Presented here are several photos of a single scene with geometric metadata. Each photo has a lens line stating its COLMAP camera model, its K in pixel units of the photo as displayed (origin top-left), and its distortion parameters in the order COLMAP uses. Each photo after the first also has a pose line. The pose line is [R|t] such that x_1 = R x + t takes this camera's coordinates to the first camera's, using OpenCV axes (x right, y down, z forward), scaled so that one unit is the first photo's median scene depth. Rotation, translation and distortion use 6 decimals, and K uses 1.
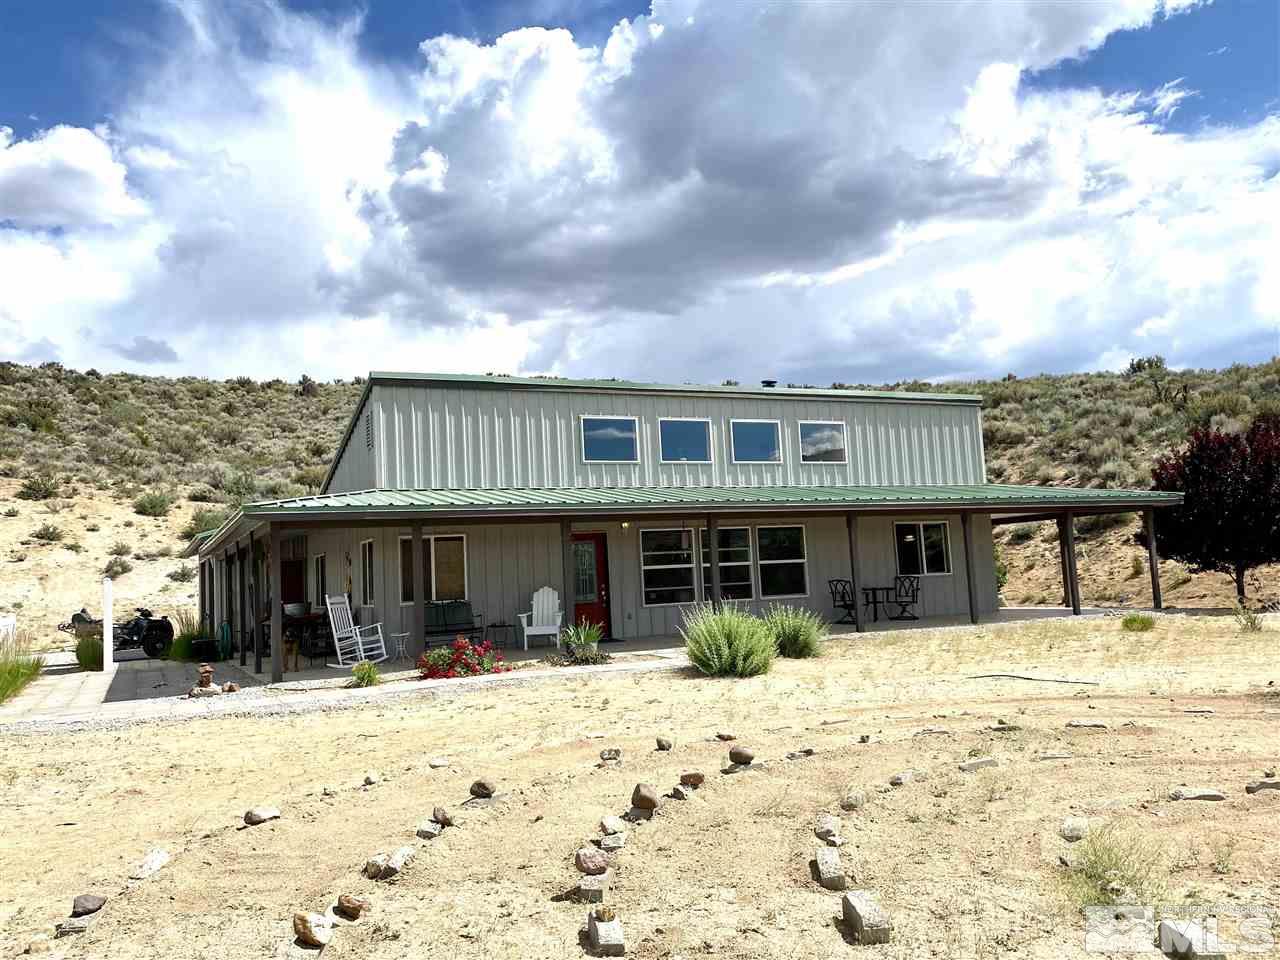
lens RADIAL K [[1015.5, 0, 640.0], [0, 1015.5, 480.0], [0, 0, 1]] dist [0.059814, -0.004489]
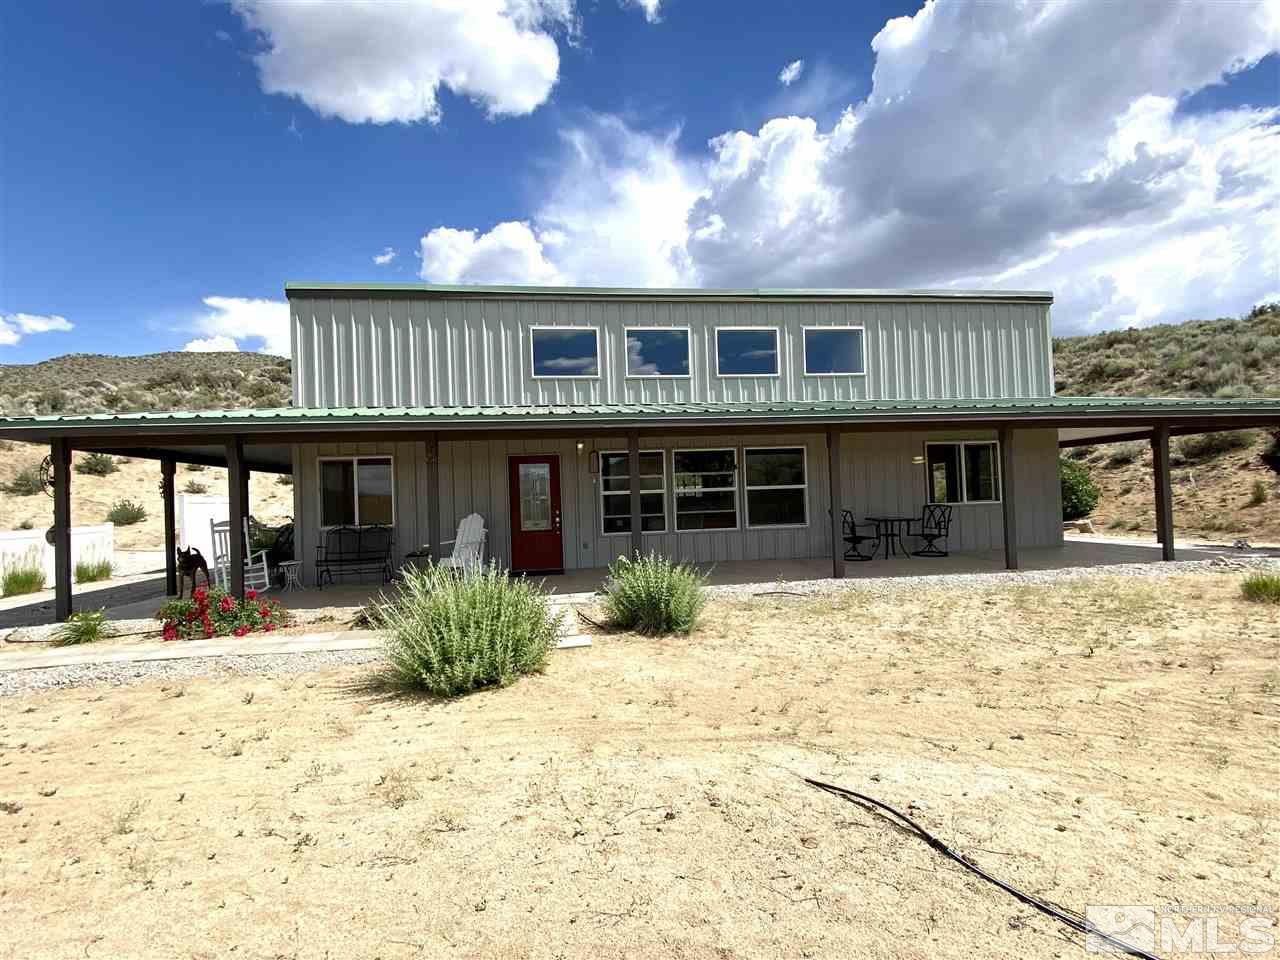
lens RADIAL K [[650.3, 0, 640.0], [0, 650.3, 480.0], [0, 0, 1]] dist [0.037713, -0.022018]
pose [[0.957181, 0.009741, -0.289325, 0.133535], [0.014195, 0.996652, 0.080519, 0.018441], [0.289141, -0.081179, 0.953838, 0.296146]]
